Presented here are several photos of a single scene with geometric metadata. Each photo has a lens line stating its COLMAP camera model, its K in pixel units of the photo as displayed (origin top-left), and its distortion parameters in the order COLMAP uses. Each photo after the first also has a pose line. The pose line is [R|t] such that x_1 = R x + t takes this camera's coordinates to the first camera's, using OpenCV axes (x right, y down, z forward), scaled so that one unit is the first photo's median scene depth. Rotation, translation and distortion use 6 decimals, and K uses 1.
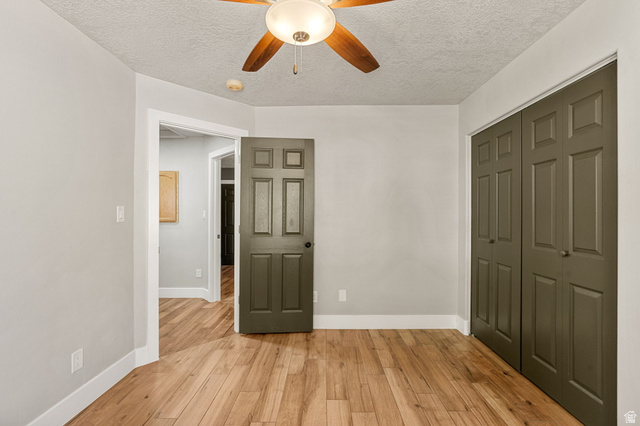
lens RADIAL K [[294.4, 0, 320.0], [0, 294.4, 213.0], [0, 0, 1]] dist [-0.001384, 0.000033]
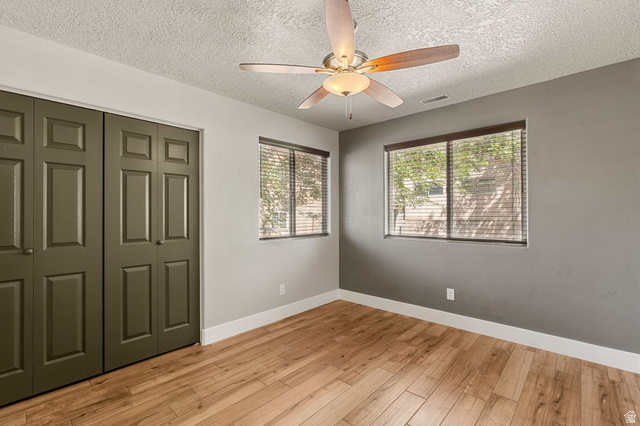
lens RADIAL K [[294.4, 0, 320.0], [0, 294.4, 213.0], [0, 0, 1]] dist [-0.001384, 0.000033]
pose [[-0.743546, 0.009107, 0.668622, -0.581161], [0.007400, 0.999958, -0.005391, 0.009211], [-0.668643, 0.000940, -0.743583, 1.337339]]
